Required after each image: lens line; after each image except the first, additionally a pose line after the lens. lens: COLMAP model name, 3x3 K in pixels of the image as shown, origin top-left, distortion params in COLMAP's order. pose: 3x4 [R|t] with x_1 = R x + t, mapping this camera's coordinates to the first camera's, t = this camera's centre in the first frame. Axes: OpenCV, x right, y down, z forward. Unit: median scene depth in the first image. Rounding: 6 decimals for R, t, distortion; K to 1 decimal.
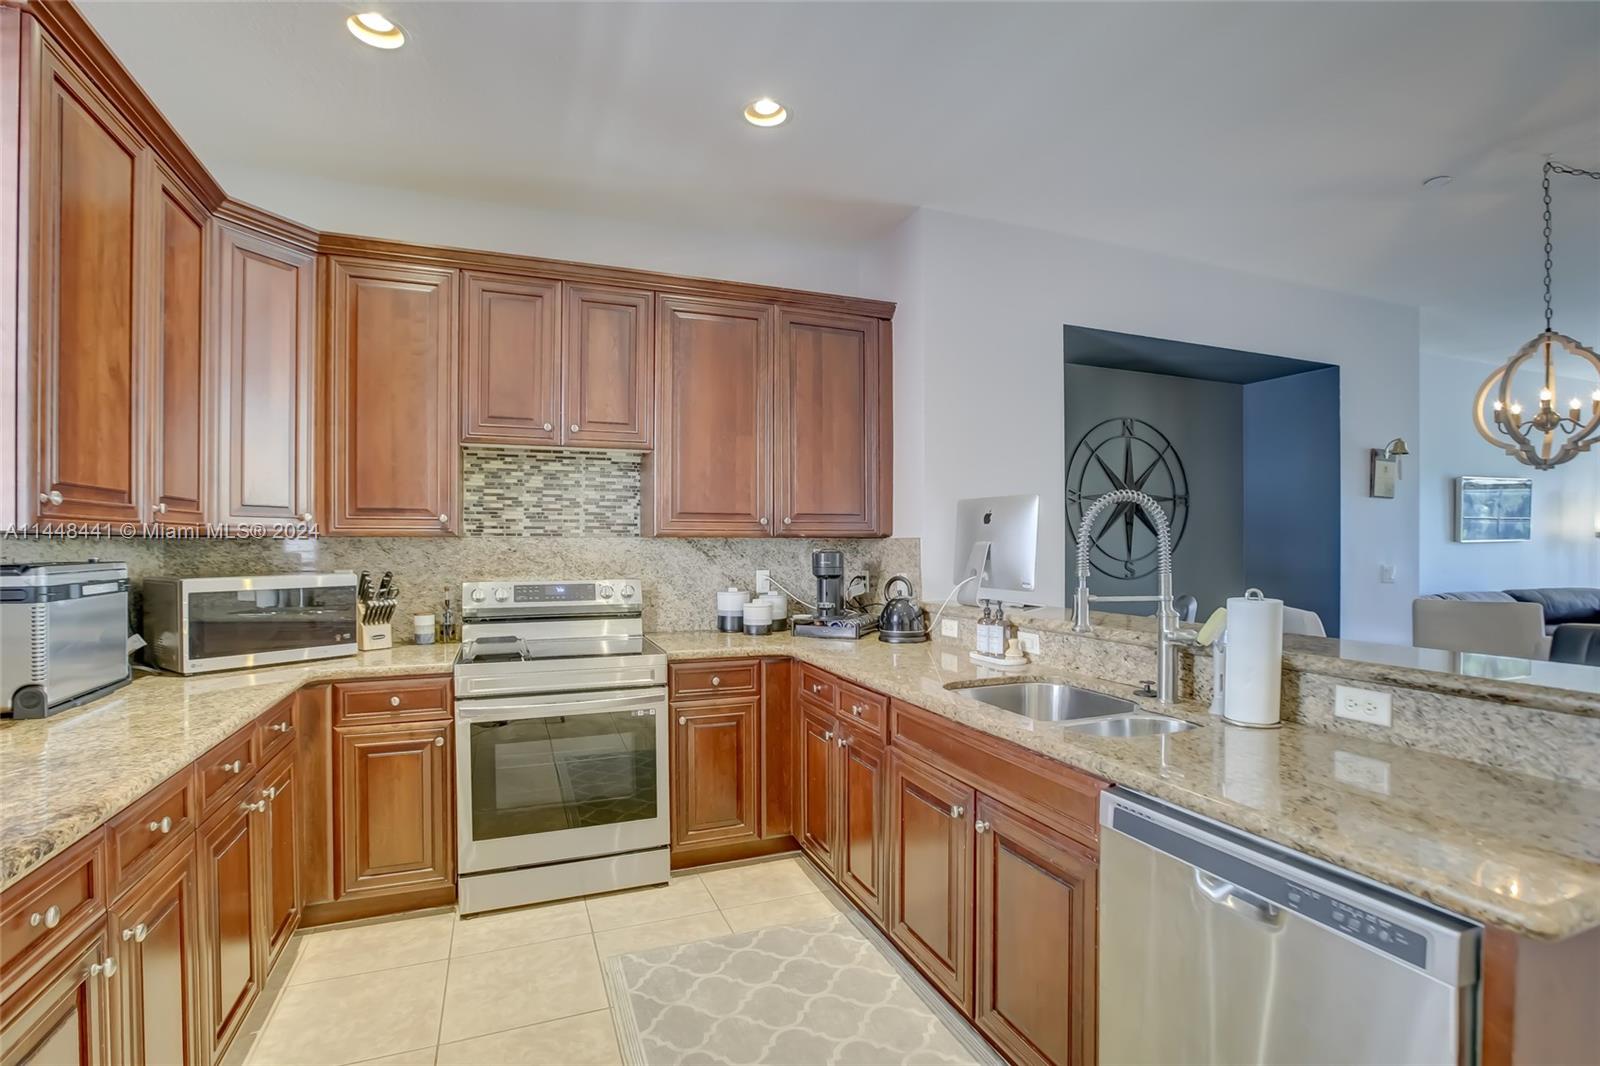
lens RADIAL K [[746.0, 0, 800.0], [0, 746.0, 533.0], [0, 0, 1]] dist [-0.056677, 0.021314]
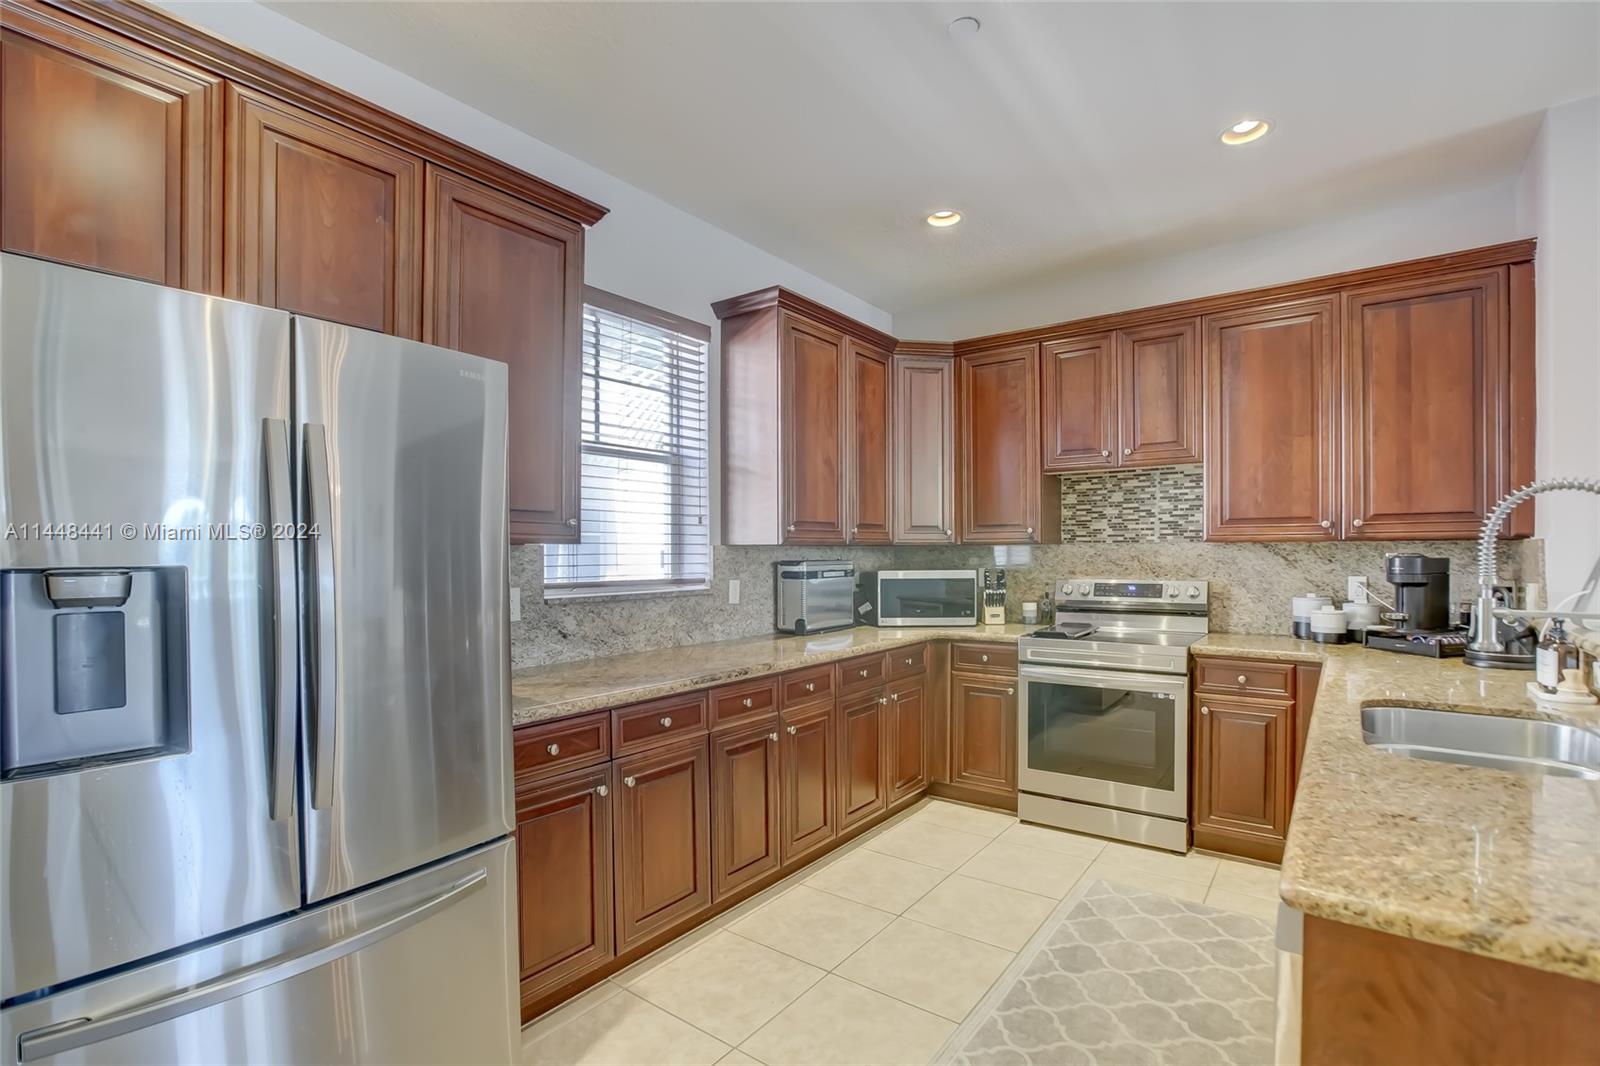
lens RADIAL K [[739.8, 0, 816.0], [0, 739.8, 526.3], [0, 0, 1]] dist [-0.046970, 0.021800]
pose [[0.538559, -0.029943, -0.842055, 0.406132], [0.015730, 0.999551, -0.025483, 0.000354], [0.842441, 0.000479, 0.538789, -0.053885]]
